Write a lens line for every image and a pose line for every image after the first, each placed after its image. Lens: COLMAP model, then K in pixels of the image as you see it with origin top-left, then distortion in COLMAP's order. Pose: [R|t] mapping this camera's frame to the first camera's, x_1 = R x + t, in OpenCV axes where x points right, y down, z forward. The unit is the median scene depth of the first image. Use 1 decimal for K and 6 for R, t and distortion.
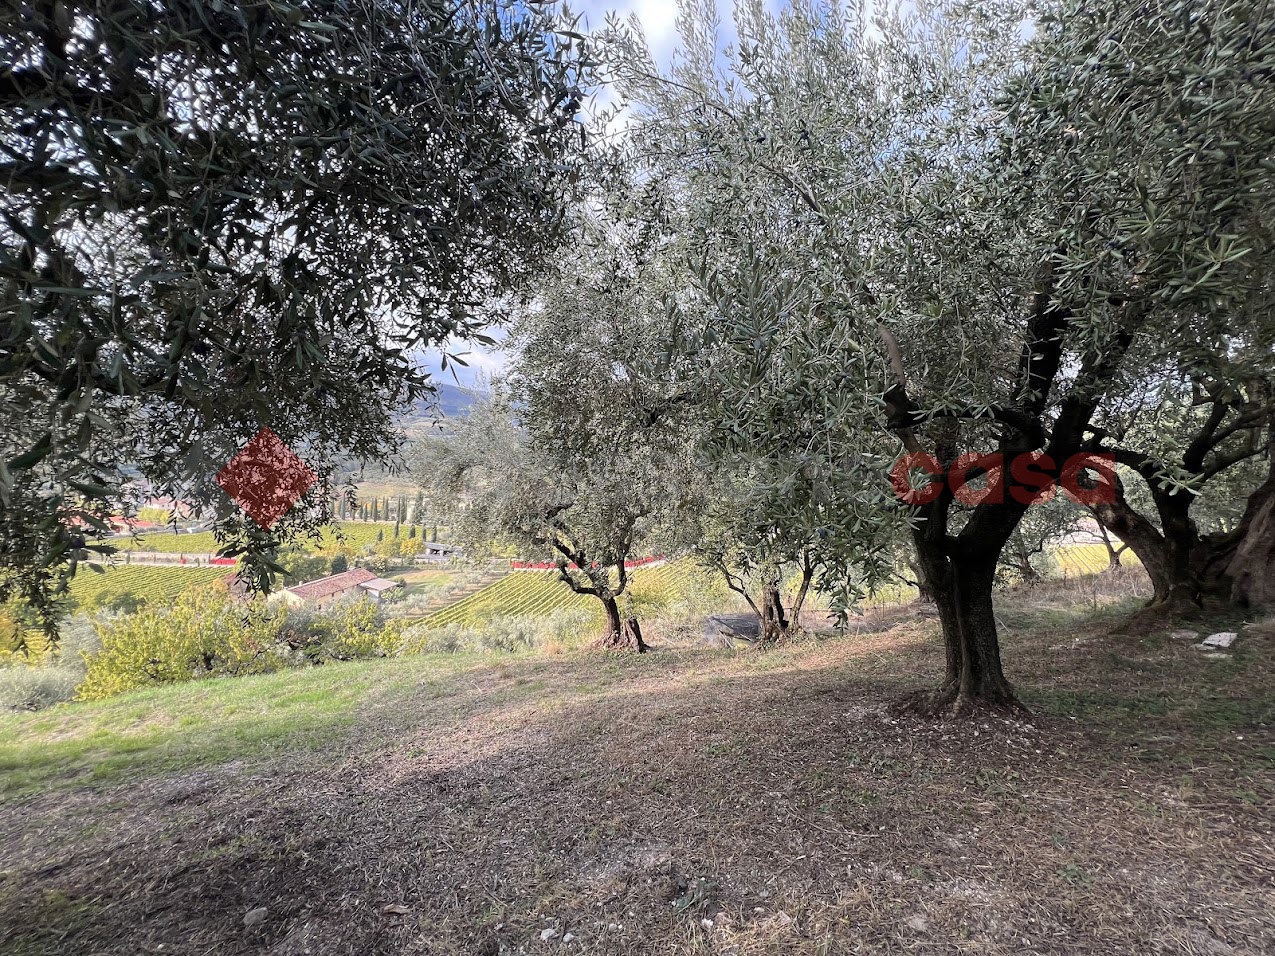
lens RADIAL K [[511.4, 0, 637.5], [0, 511.4, 478.0], [0, 0, 1]] dist [0.001300, 0.000122]
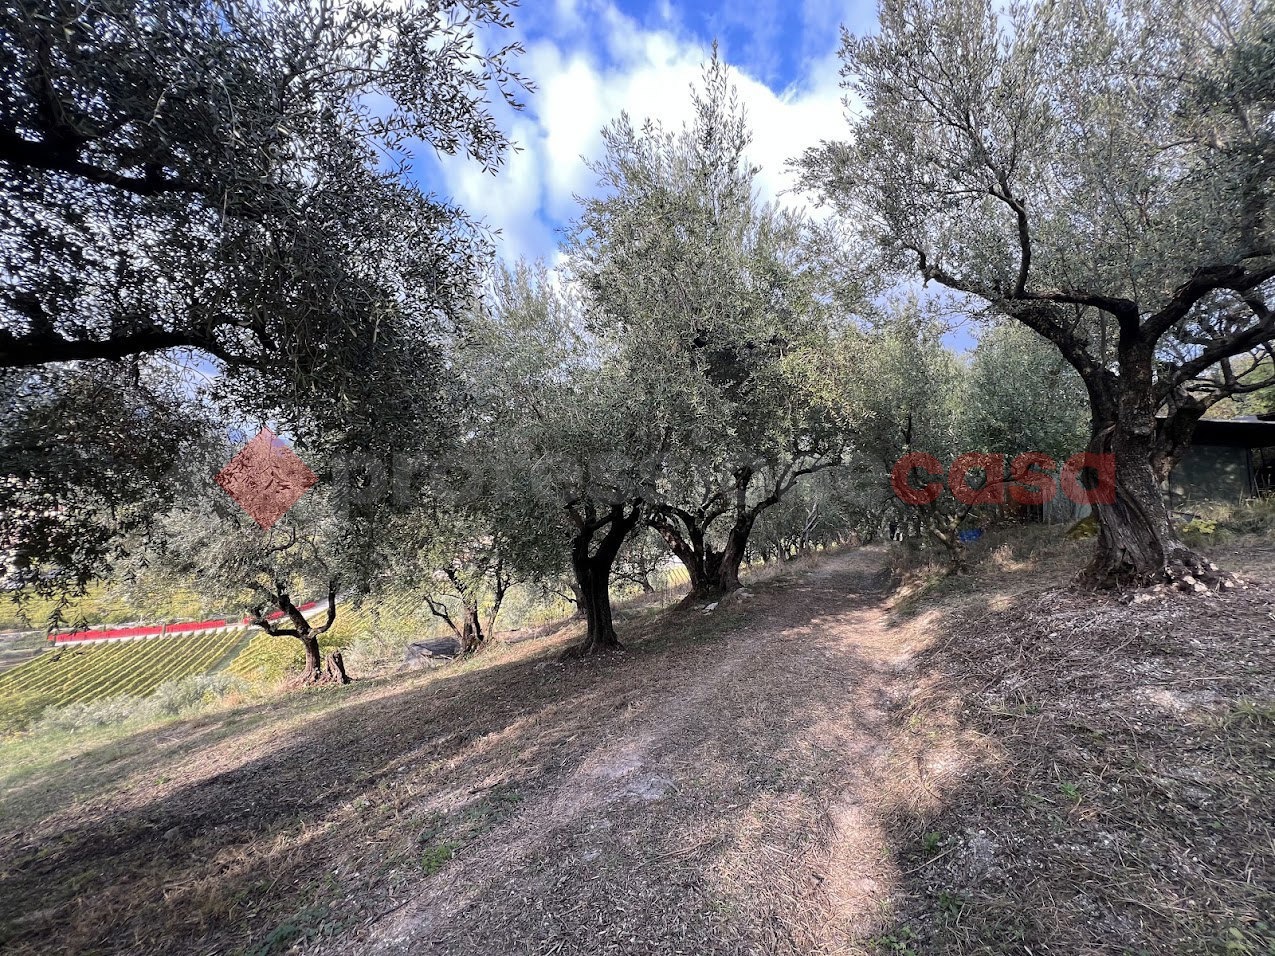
lens RADIAL K [[514.0, 0, 632.4], [0, 514.0, 507.3], [0, 0, 1]] dist [-0.000130, -0.000139]
pose [[0.822194, 0.015097, 0.569007, -0.127262], [-0.008085, 0.999857, -0.014846, -0.017446], [-0.569149, 0.007606, 0.822199, -0.244627]]
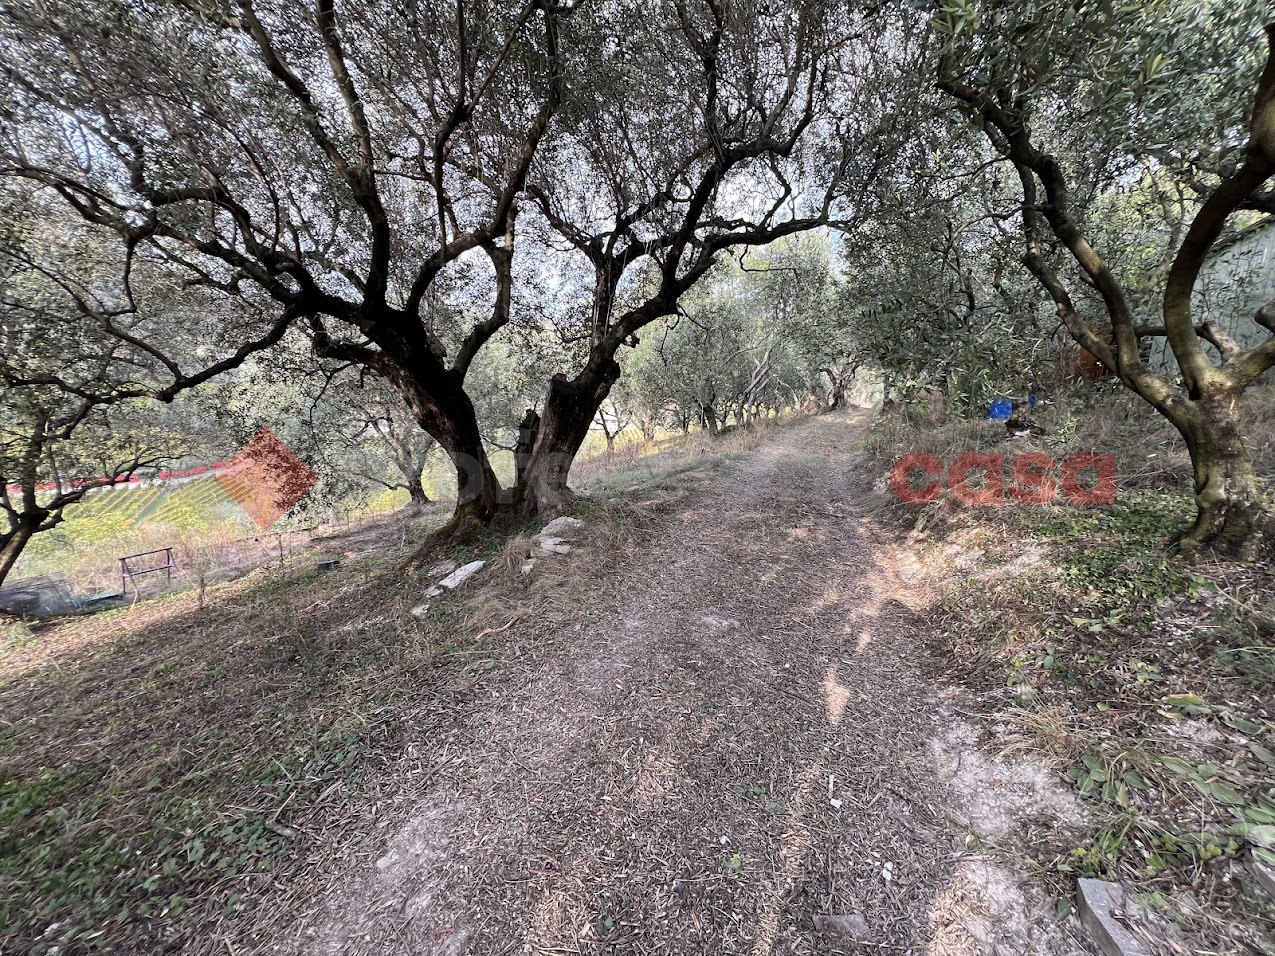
lens RADIAL K [[511.4, 0, 637.5], [0, 511.4, 478.0], [0, 0, 1]] dist [0.001300, 0.000122]
pose [[0.769717, -0.091878, 0.631739, 0.499556], [-0.044797, 0.979376, 0.197019, 0.011153], [-0.636812, -0.179949, 0.749726, 0.176137]]
